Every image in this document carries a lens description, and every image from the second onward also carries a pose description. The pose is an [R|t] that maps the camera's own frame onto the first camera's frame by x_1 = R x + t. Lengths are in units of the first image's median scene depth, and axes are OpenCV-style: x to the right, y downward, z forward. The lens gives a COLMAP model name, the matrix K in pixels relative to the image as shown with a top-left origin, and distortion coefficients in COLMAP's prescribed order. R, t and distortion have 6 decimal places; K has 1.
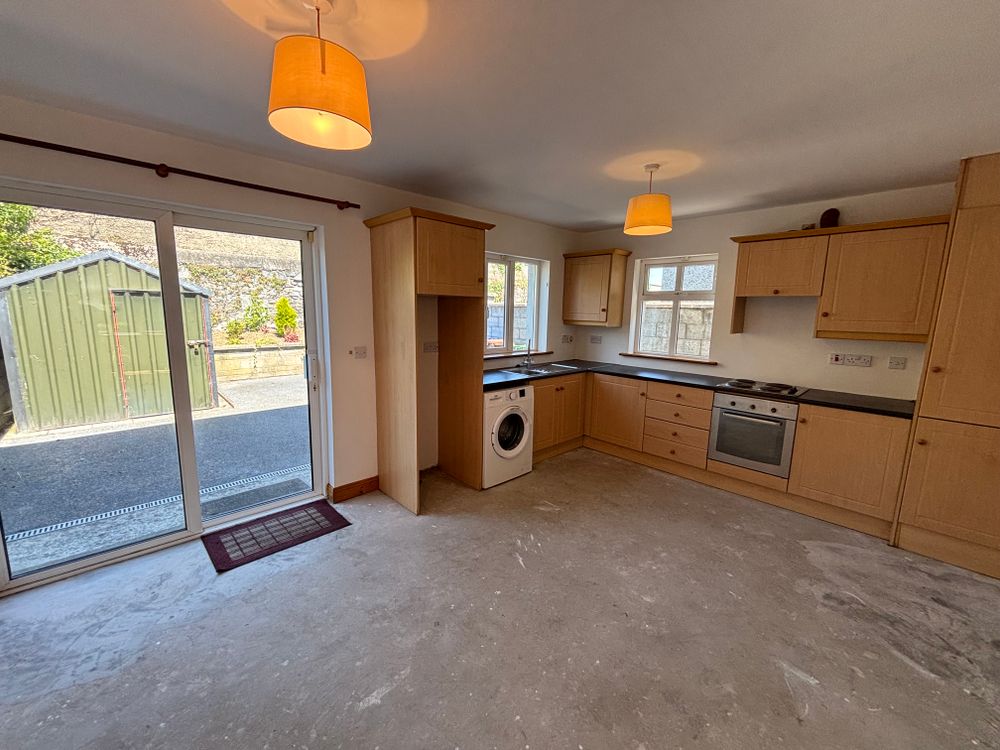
lens RADIAL K [[402.3, 0, 497.5], [0, 402.3, 371.6], [0, 0, 1]] dist [0.002548, -0.002331]
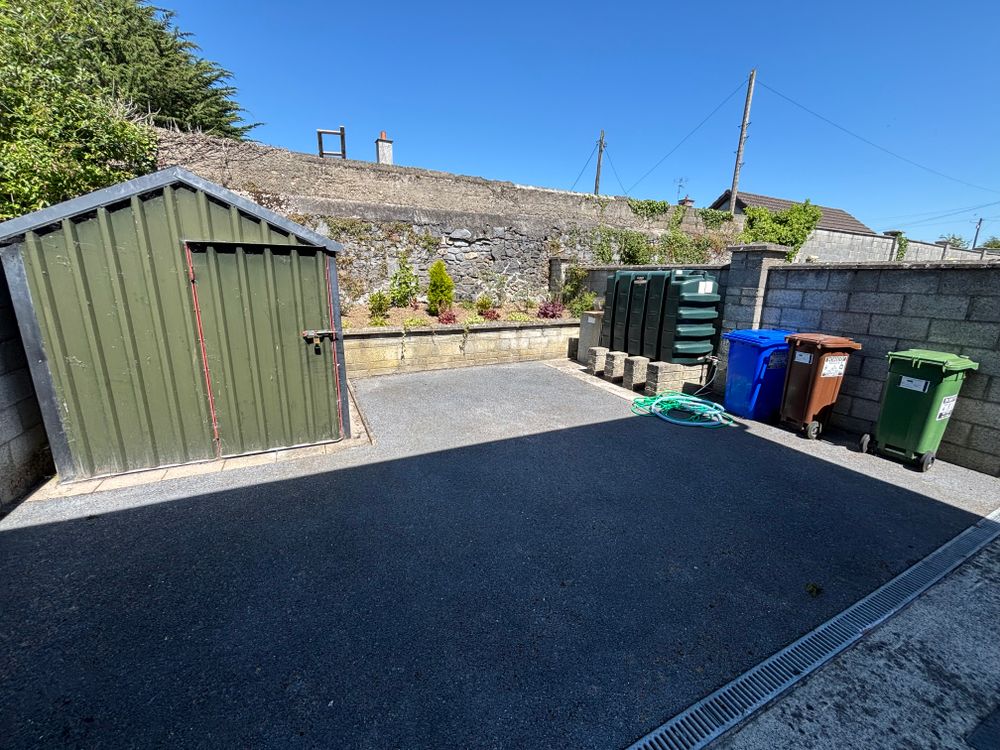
lens RADIAL K [[402.3, 0, 497.5], [0, 402.3, 371.6], [0, 0, 1]] dist [0.002548, -0.002331]
pose [[0.953848, 0.065289, -0.293106, -0.221268], [-0.042997, 0.995715, 0.081868, -0.052892], [0.297195, -0.065487, 0.952568, 0.354499]]
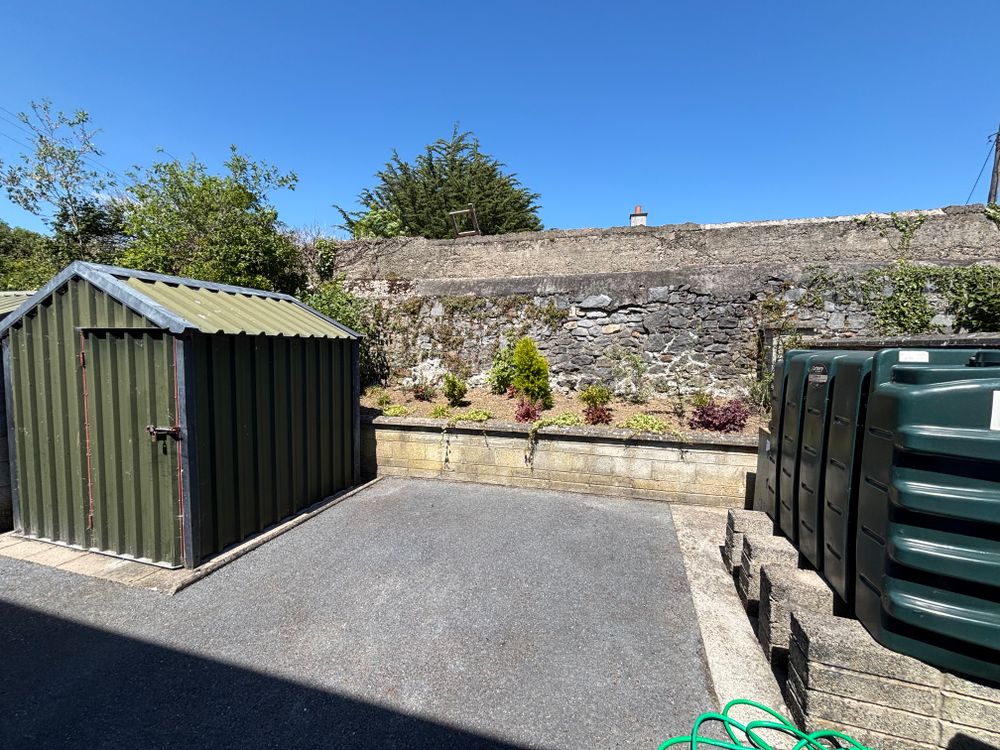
lens RADIAL K [[402.3, 0, 497.5], [0, 402.3, 371.6], [0, 0, 1]] dist [0.002548, -0.002331]
pose [[0.511300, 0.036328, -0.858634, -0.085801], [-0.130348, 0.990825, -0.035699, -0.122274], [0.849460, 0.130174, 0.511345, 0.745972]]
